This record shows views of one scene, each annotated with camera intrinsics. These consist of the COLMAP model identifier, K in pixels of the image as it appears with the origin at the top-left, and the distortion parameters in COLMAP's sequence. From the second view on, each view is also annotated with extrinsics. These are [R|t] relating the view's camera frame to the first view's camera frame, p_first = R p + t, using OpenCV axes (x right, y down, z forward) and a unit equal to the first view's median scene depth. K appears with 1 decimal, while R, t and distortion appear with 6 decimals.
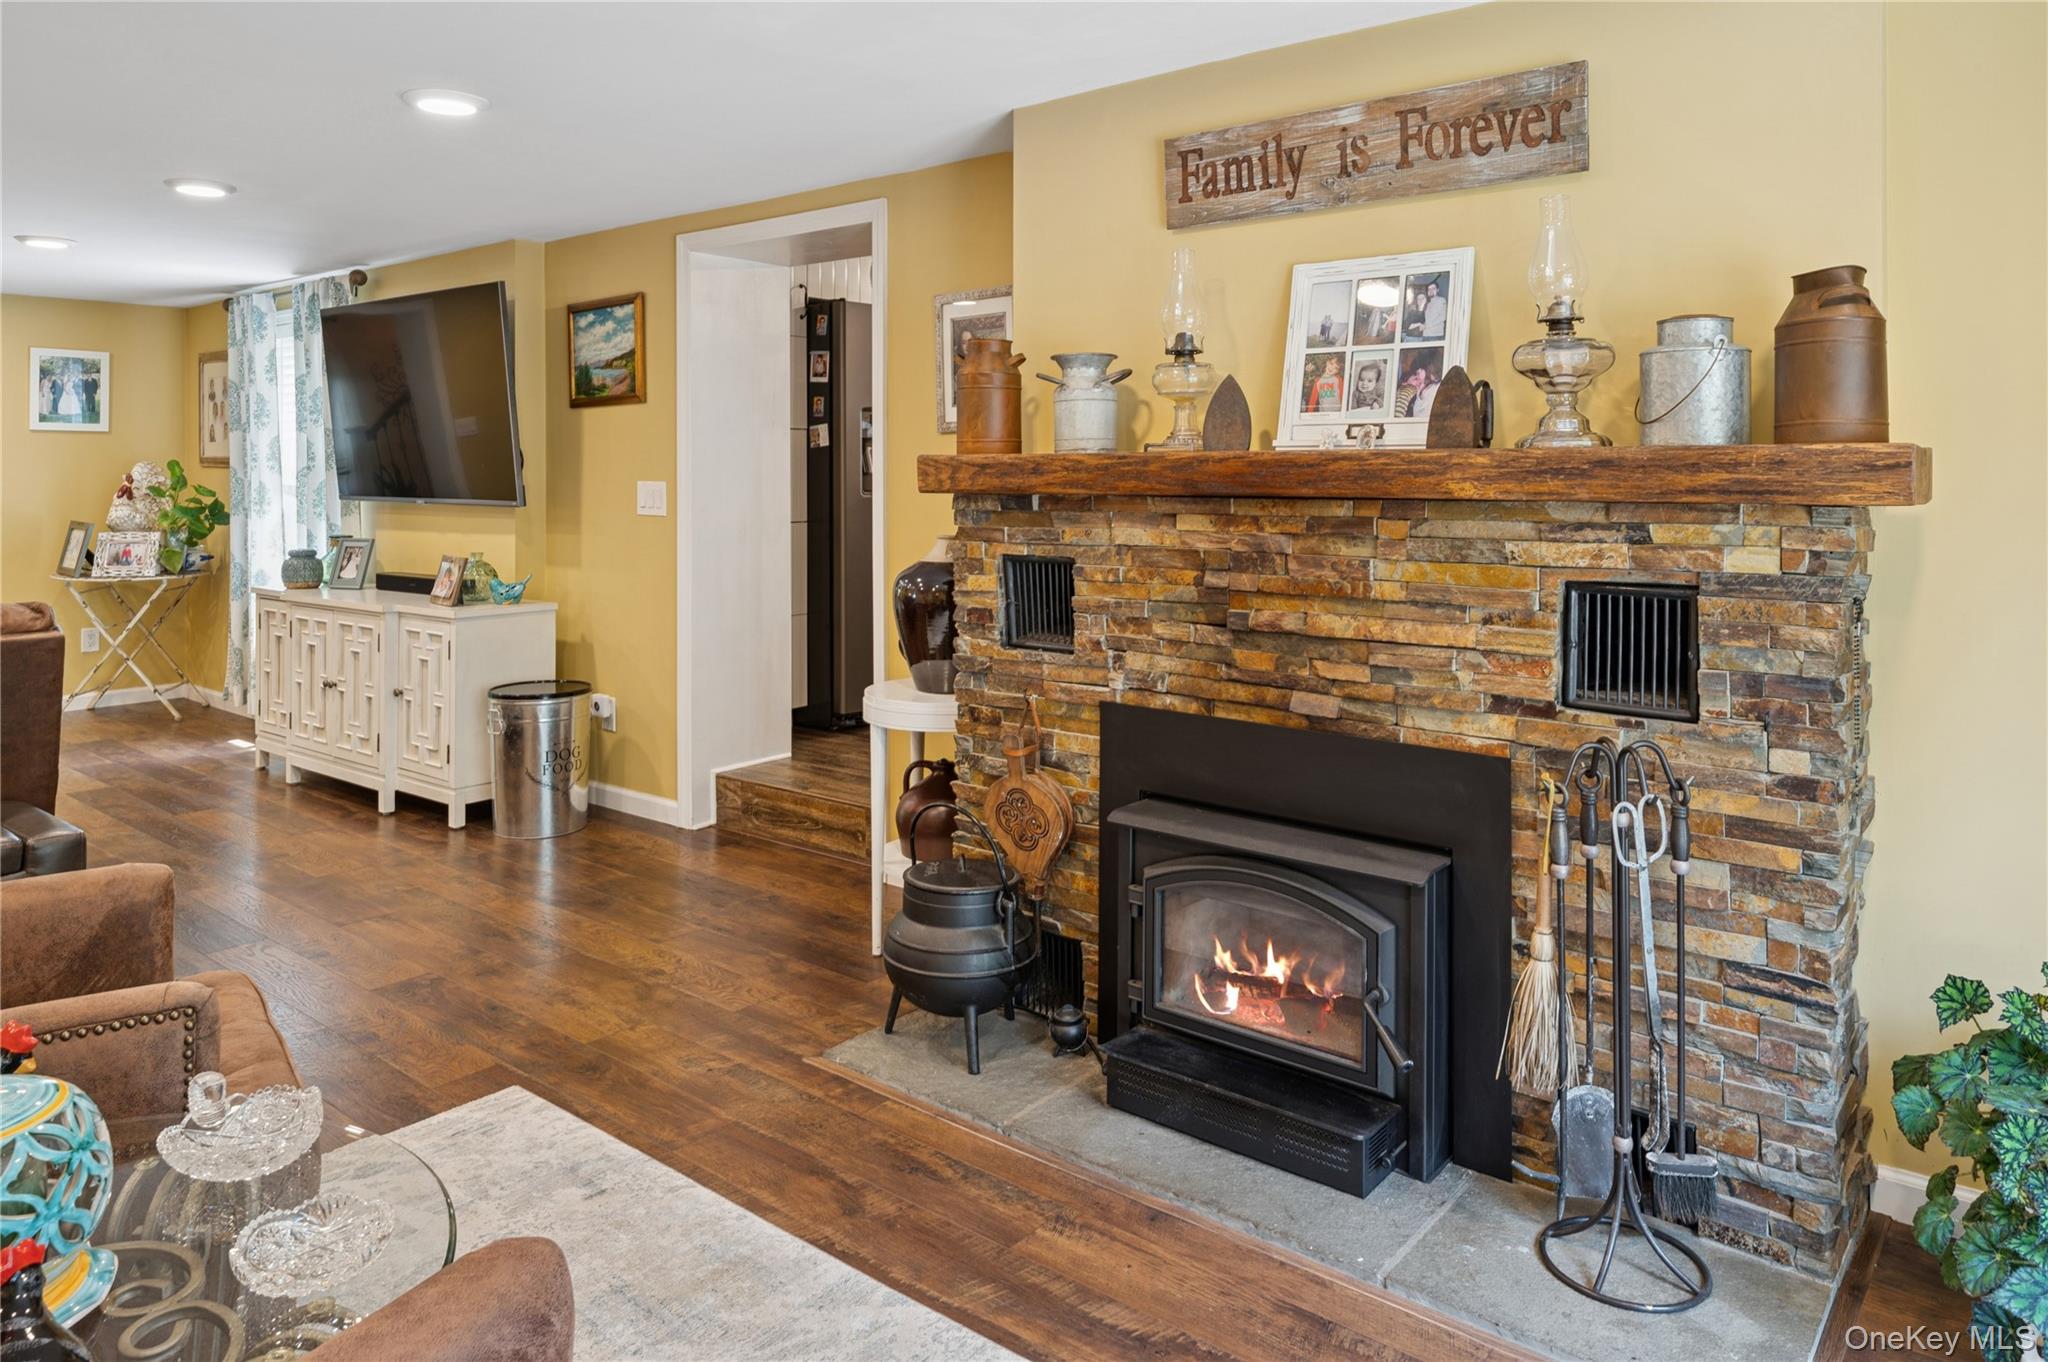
lens RADIAL K [[1330.9, 0, 1052.4], [0, 1330.9, 487.7], [0, 0, 1]] dist [-0.002313, -0.001378]
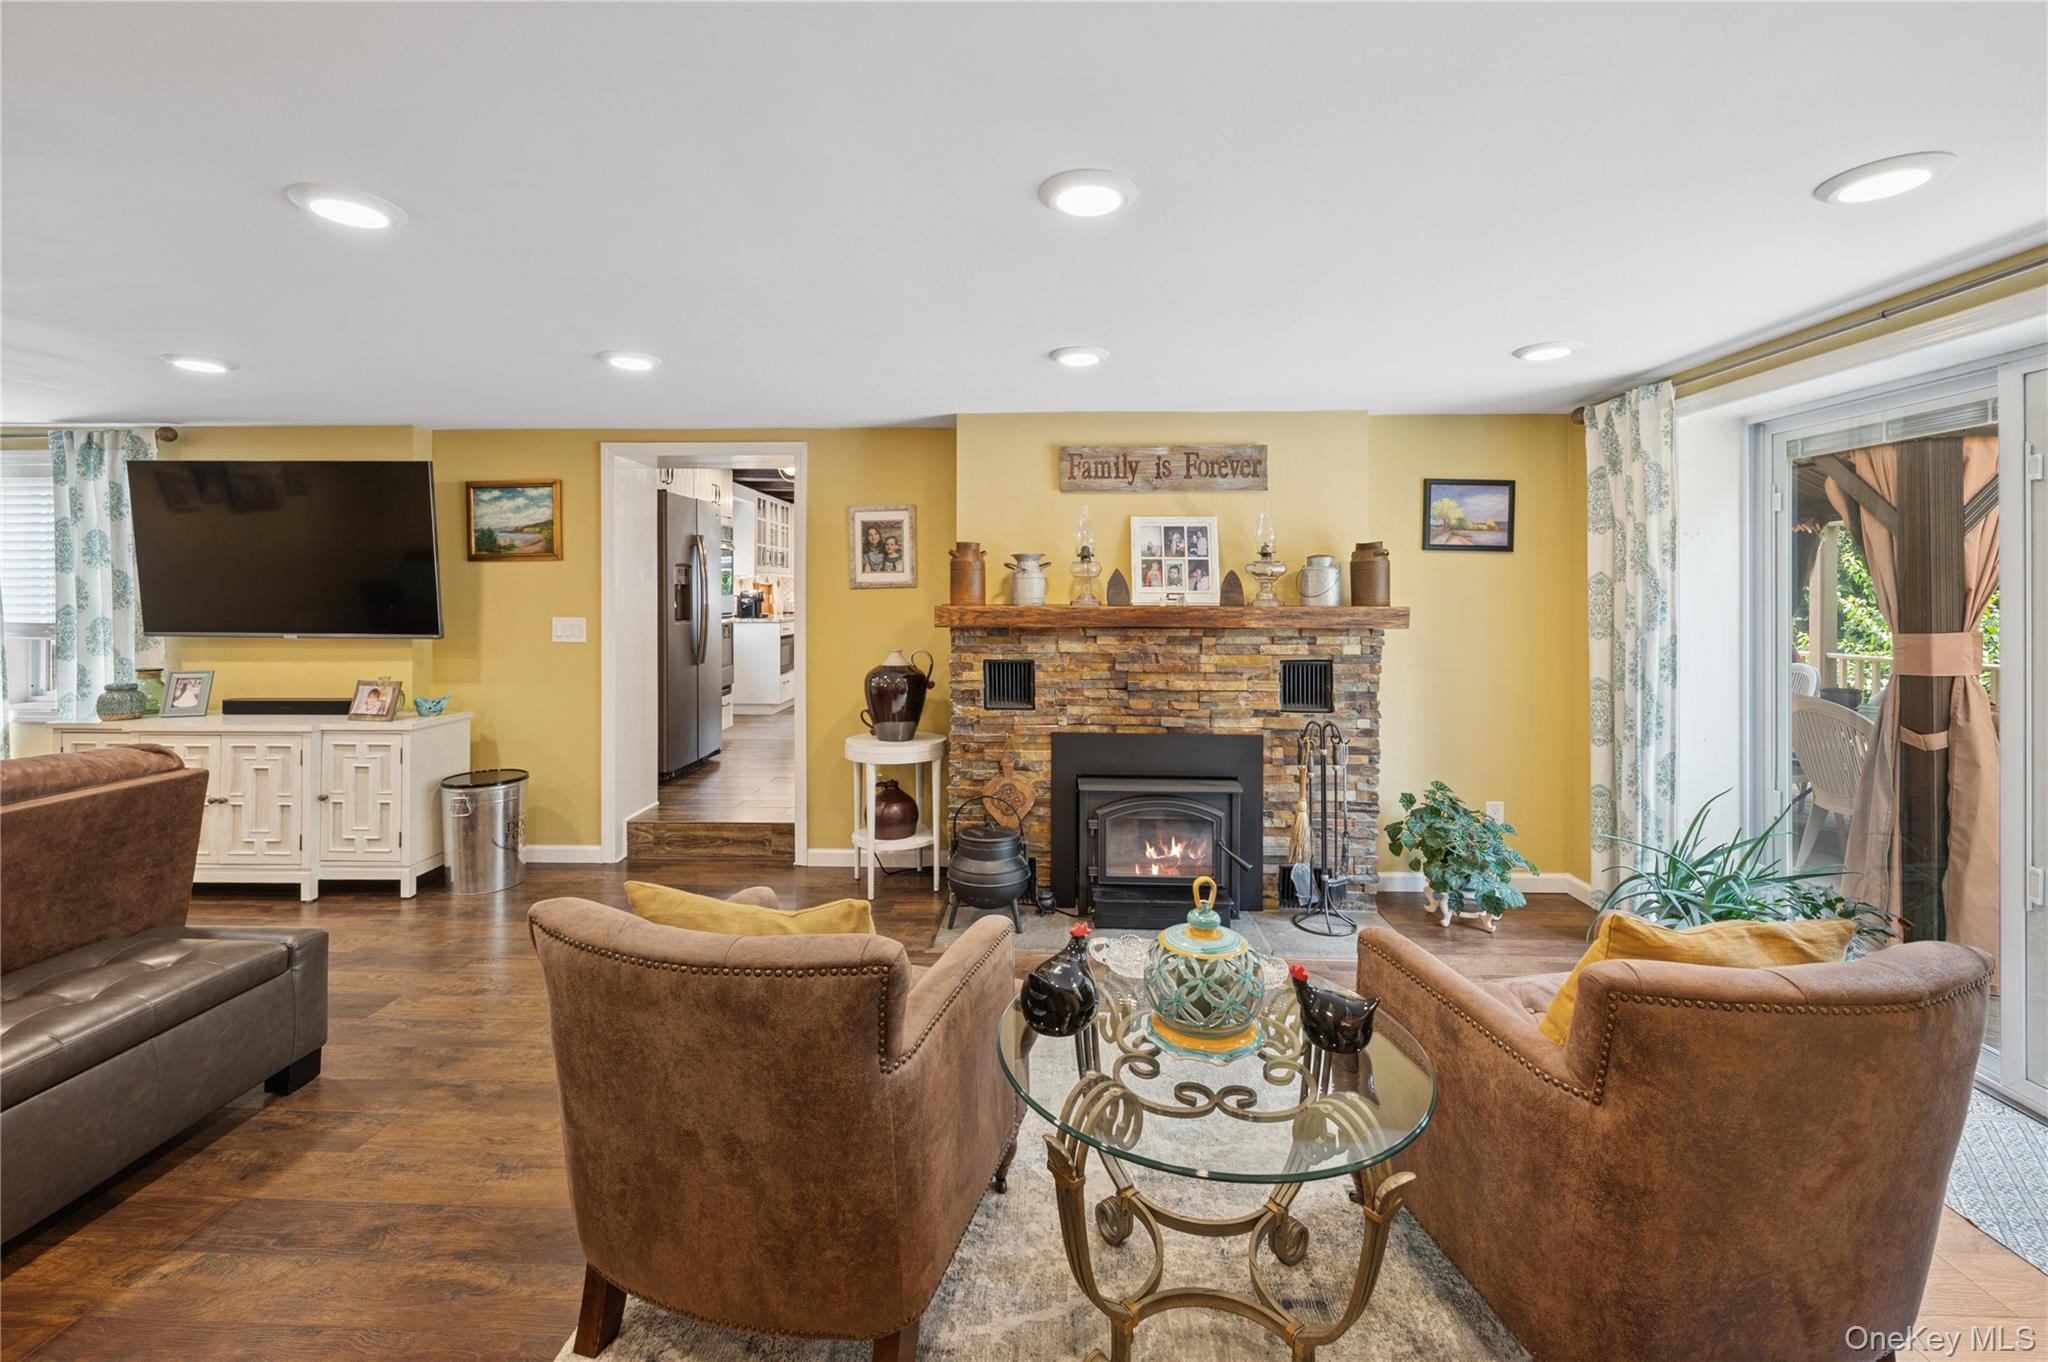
lens RADIAL K [[845.5, 0, 1032.8], [0, 845.5, 606.0], [0, 0, 1]] dist [-0.000352, -0.000006]
pose [[0.800927, -0.007949, 0.598709, -0.756974], [0.004181, 0.999962, 0.007683, -0.036793], [-0.598747, -0.003651, 0.800930, 0.020097]]
